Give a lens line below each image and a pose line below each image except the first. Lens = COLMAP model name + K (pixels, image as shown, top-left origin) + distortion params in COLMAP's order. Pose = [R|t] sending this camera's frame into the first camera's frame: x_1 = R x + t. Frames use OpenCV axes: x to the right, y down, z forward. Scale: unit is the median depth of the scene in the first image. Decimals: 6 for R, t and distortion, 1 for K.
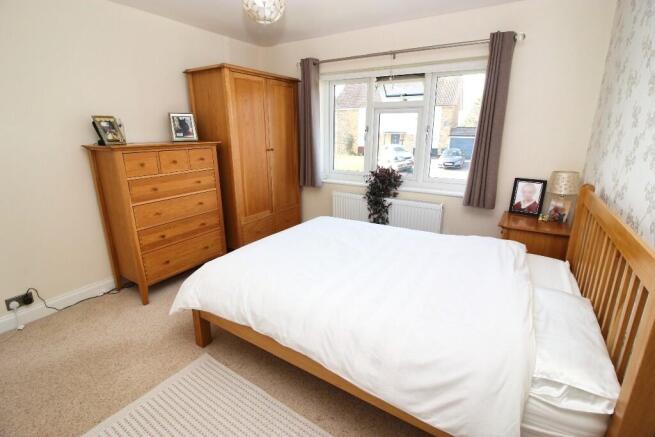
lens RADIAL K [[305.6, 0, 327.0], [0, 305.6, 215.0], [0, 0, 1]] dist [-0.004851, -0.000403]
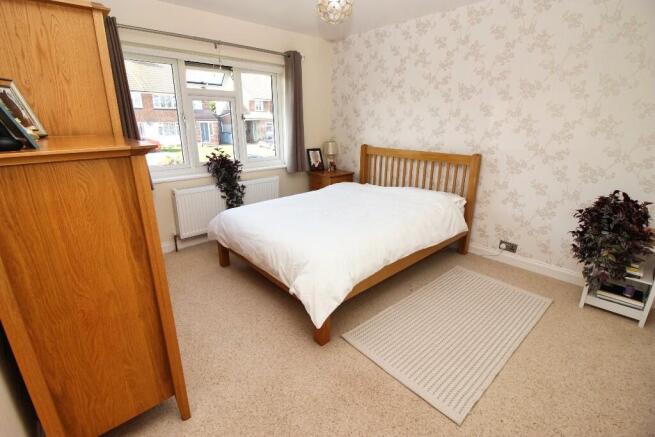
lens RADIAL K [[305.6, 0, 326.5], [0, 305.6, 217.4], [0, 0, 1]] dist [-0.004851, -0.000403]
pose [[0.254106, -0.290984, 0.922366, -0.815091], [0.257479, 0.939606, 0.225489, -0.107982], [-0.932274, 0.180192, 0.313681, 0.428635]]
